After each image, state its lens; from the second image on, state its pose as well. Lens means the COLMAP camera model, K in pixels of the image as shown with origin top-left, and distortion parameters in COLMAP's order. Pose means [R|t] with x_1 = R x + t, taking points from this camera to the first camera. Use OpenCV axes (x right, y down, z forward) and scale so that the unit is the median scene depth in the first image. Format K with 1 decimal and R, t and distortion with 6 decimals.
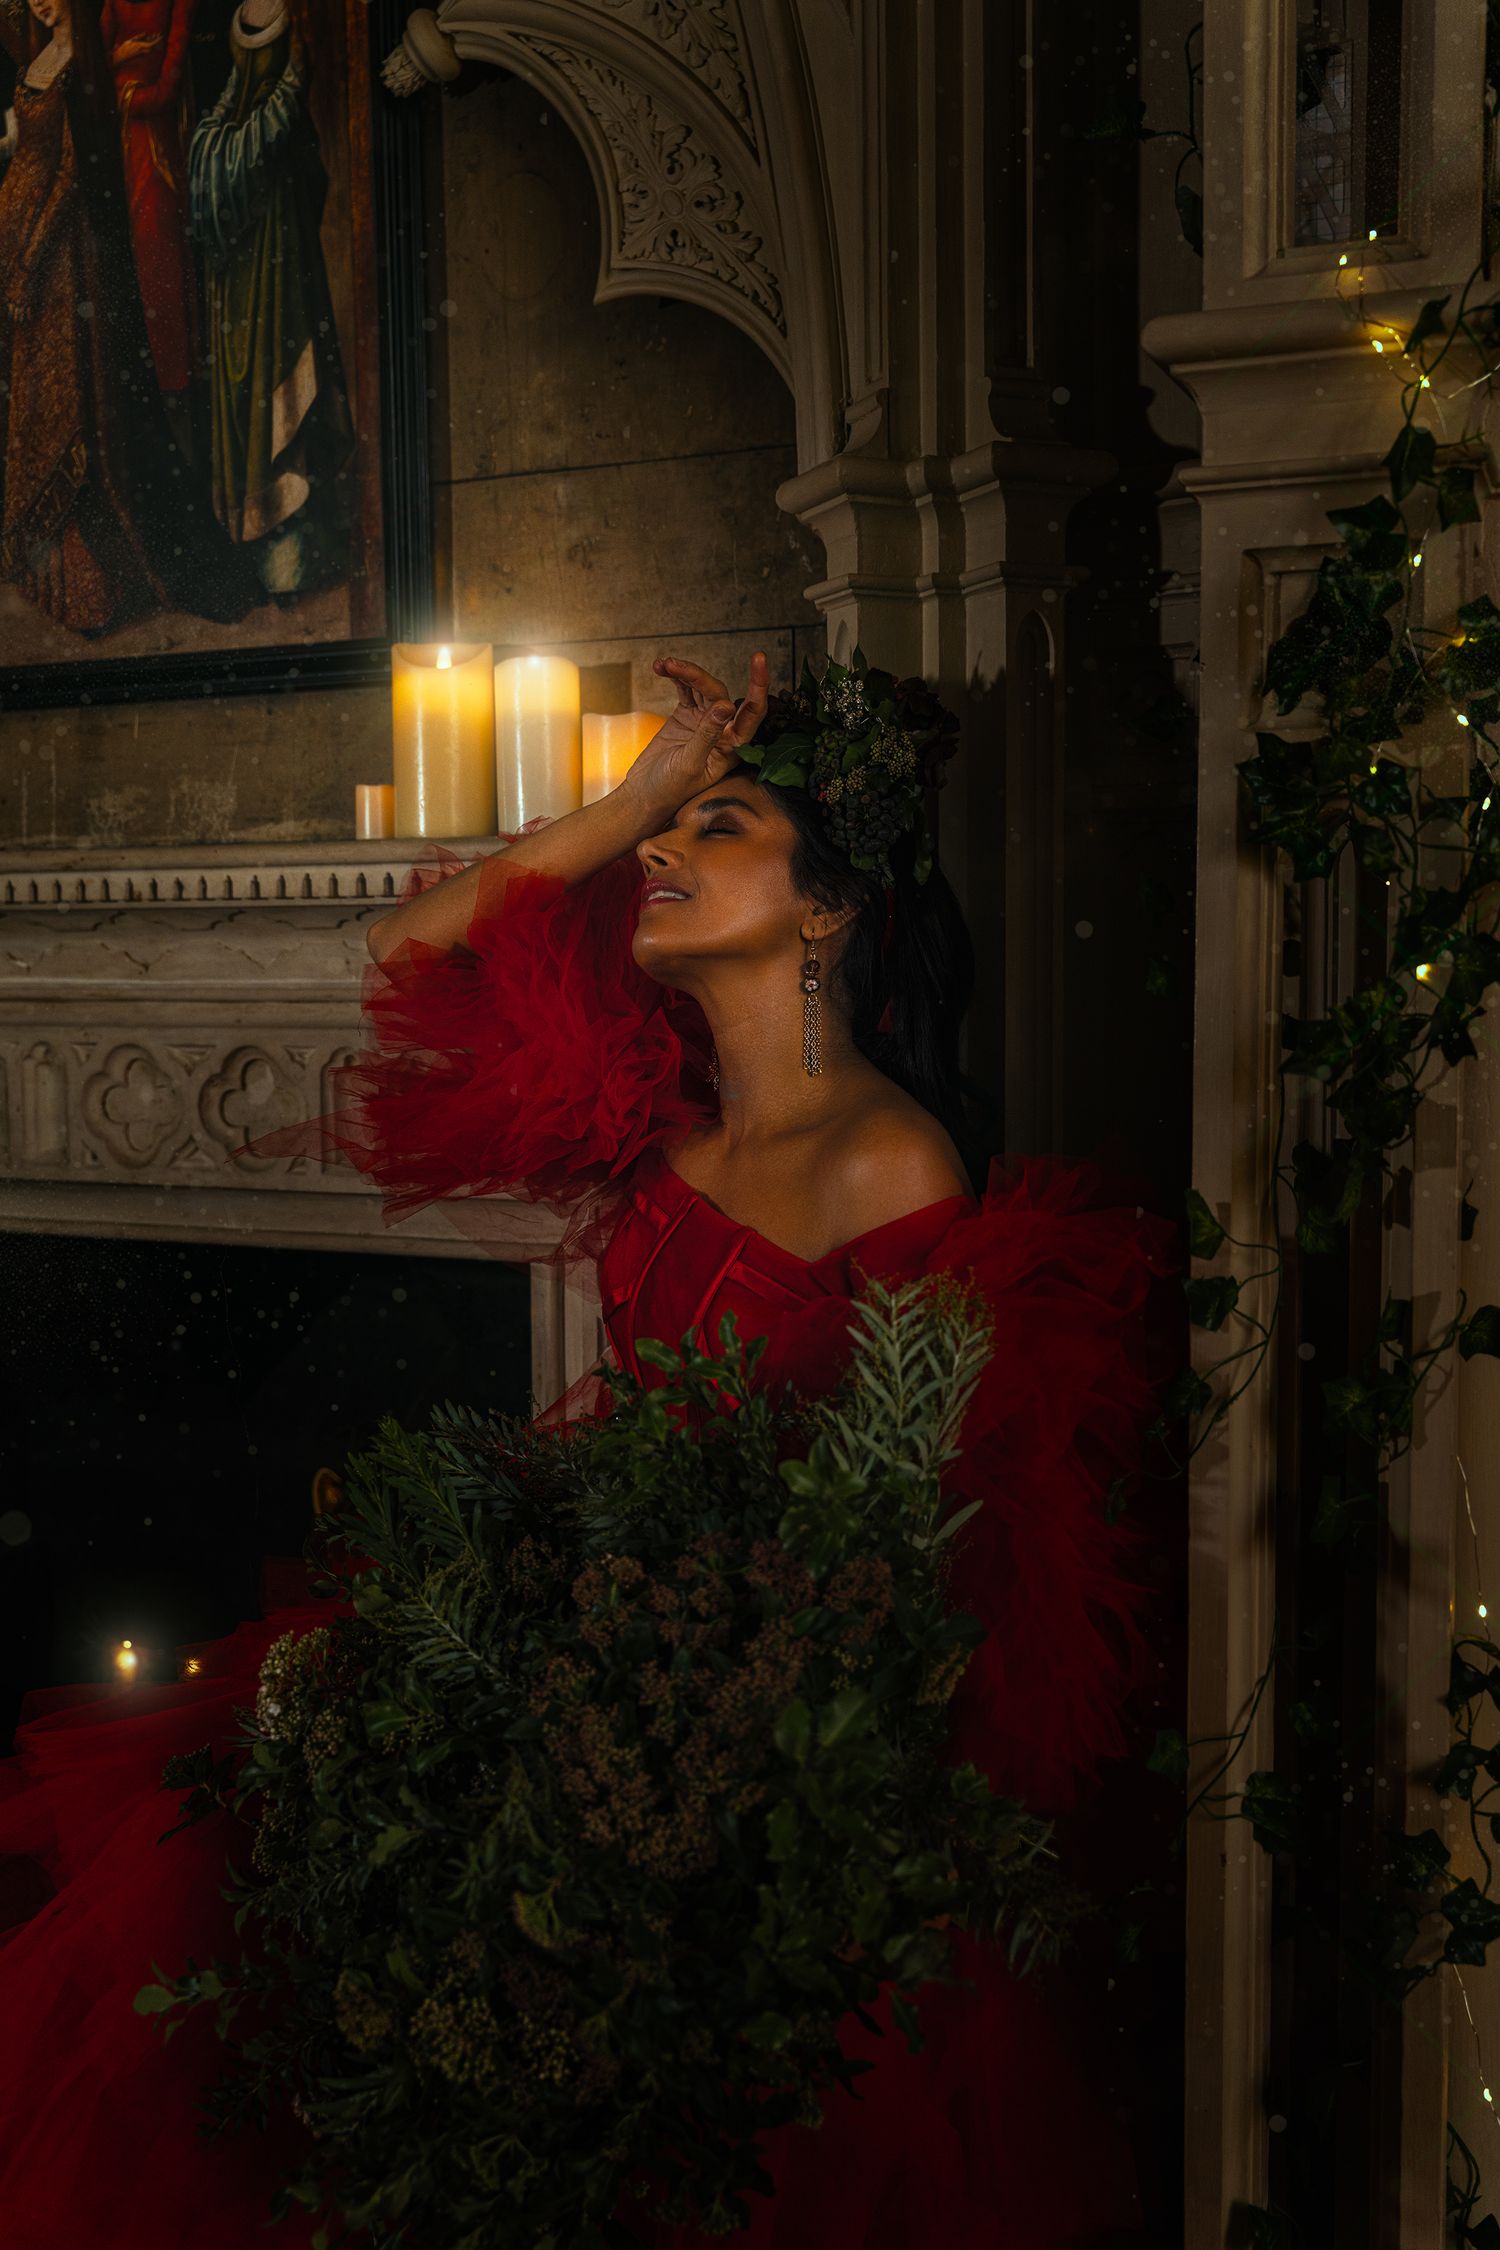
lens RADIAL K [[2242.0, 0, 753.0], [0, 2242.0, 1139.9], [0, 0, 1]] dist [0.009776, 0.000000]
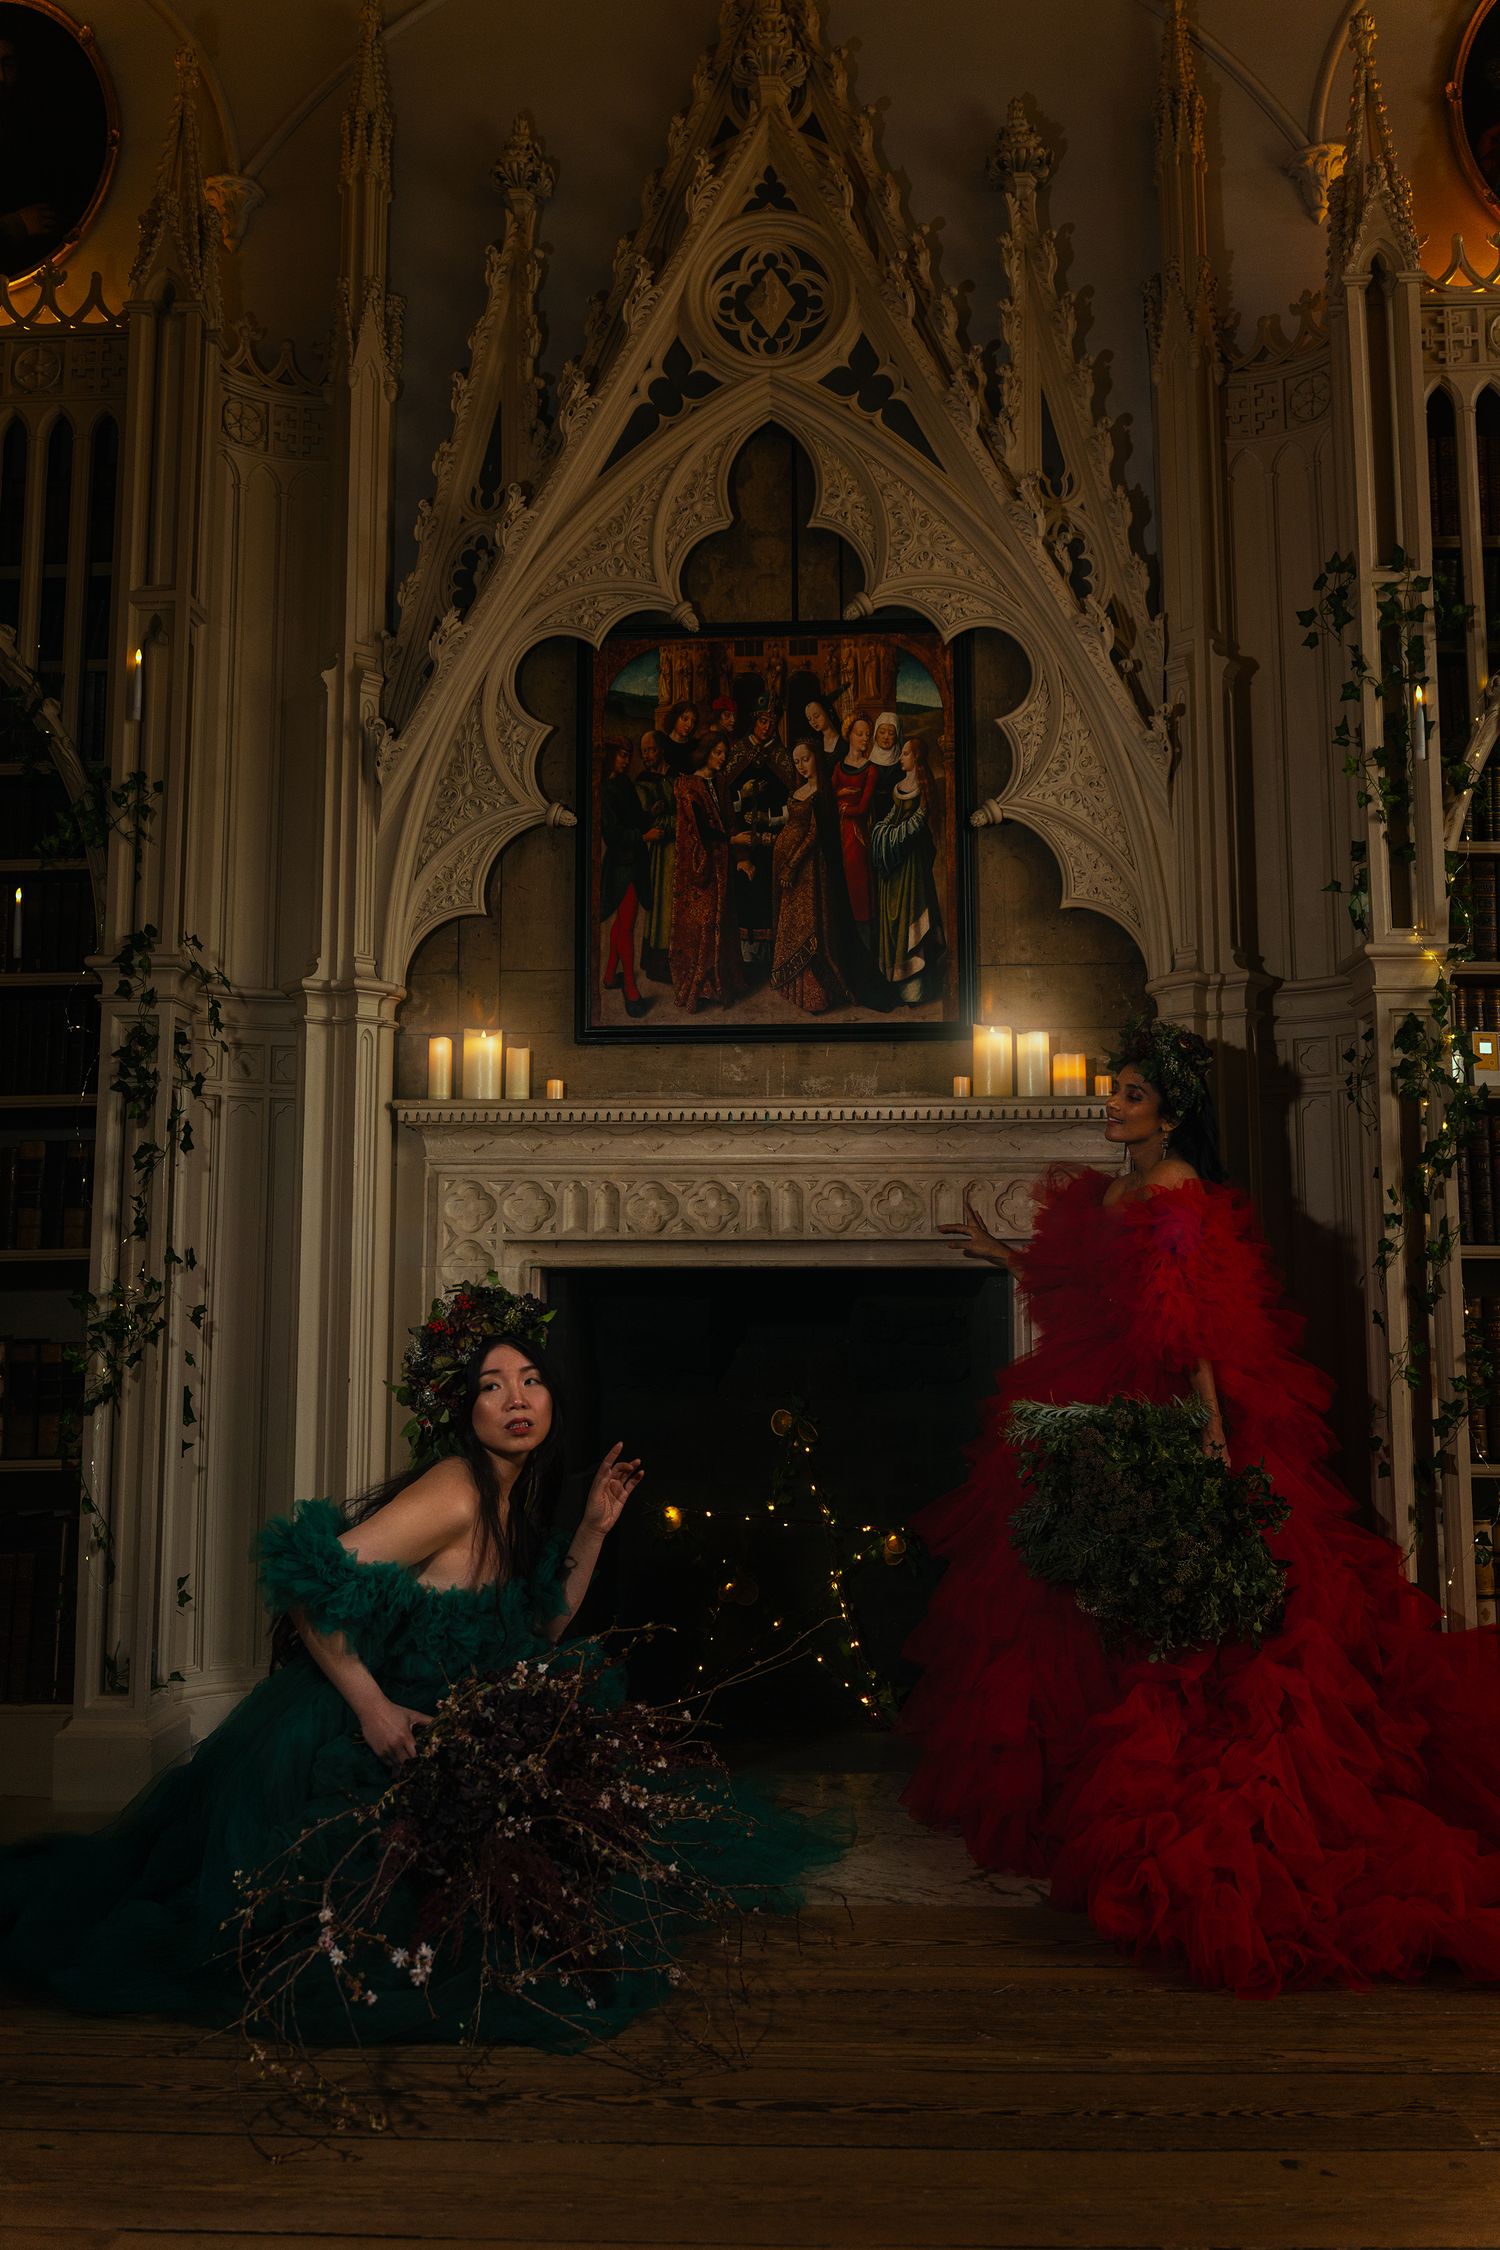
lens RADIAL K [[1833.6, 0, 762.4], [0, 1833.6, 1130.2], [0, 0, 1]] dist [-0.003299, -0.002806]
pose [[0.933407, 0.045500, 0.355922, -1.136058], [0.025666, 0.980921, -0.192707, 0.301794], [-0.357899, 0.189010, 0.914431, -0.828674]]
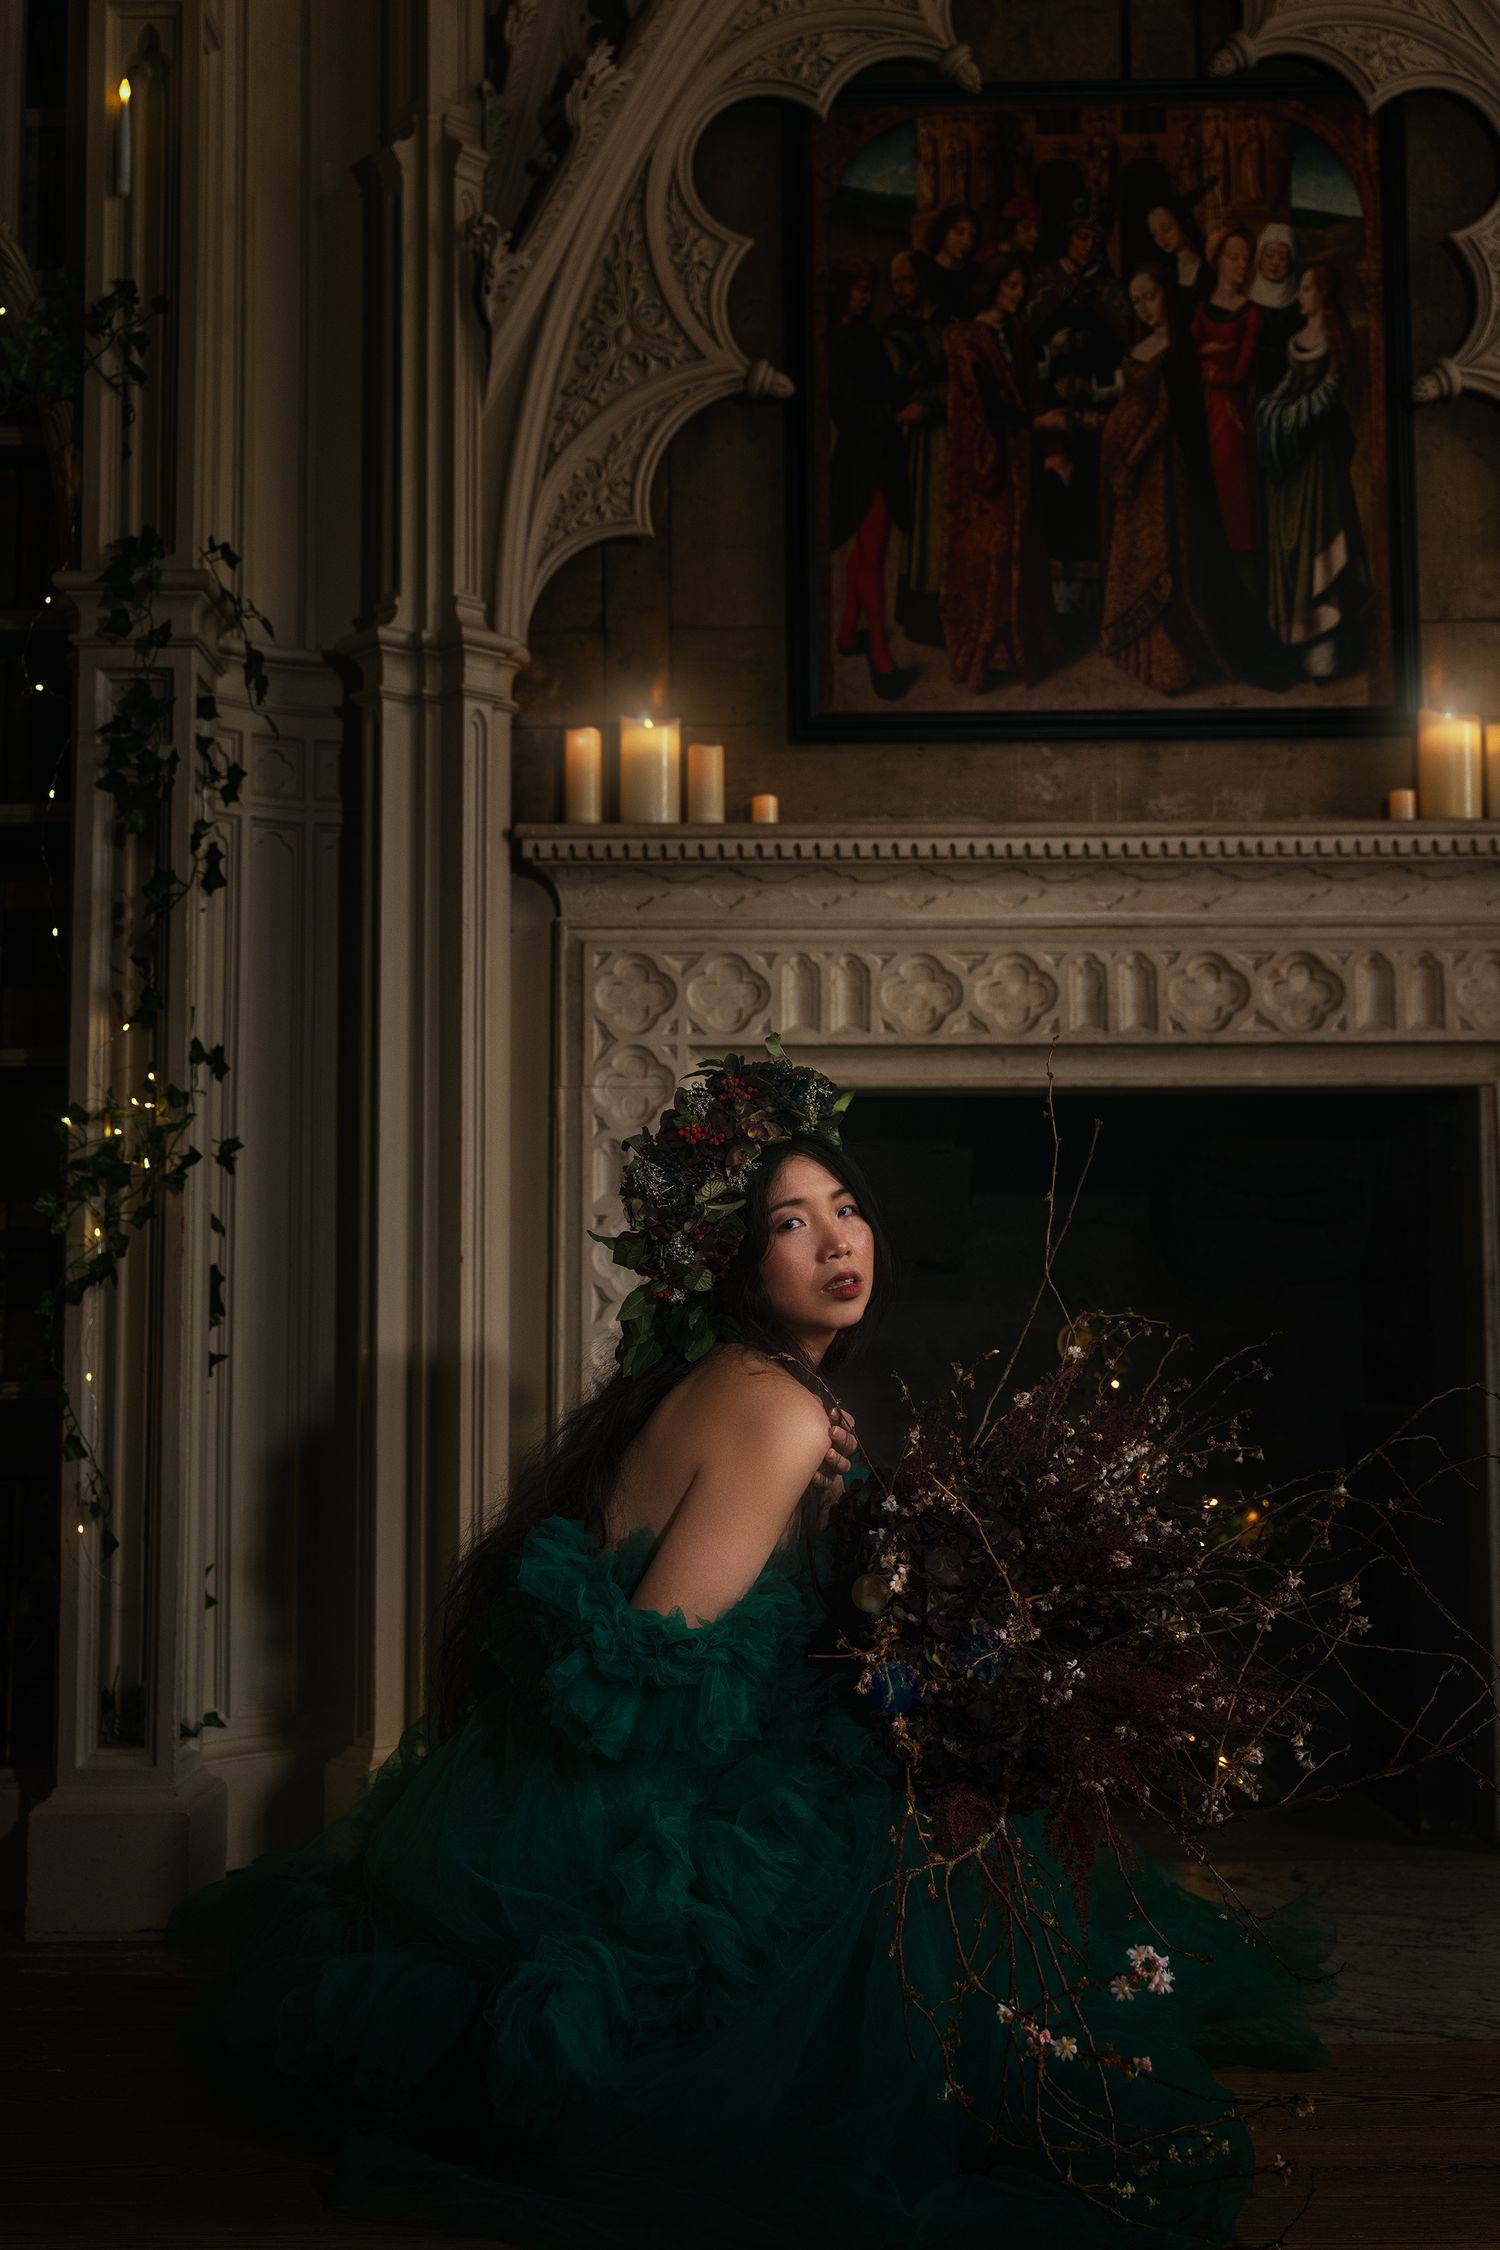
lens RADIAL K [[2566.5, 0, 755.9], [0, 2566.5, 1139.5], [0, 0, 1]] dist [0.018919, 0.000000]
pose [[0.918102, 0.034638, 0.394828, -1.355974], [0.033964, 0.985634, -0.165445, 0.394210], [-0.394887, 0.165305, 0.903736, -0.479260]]
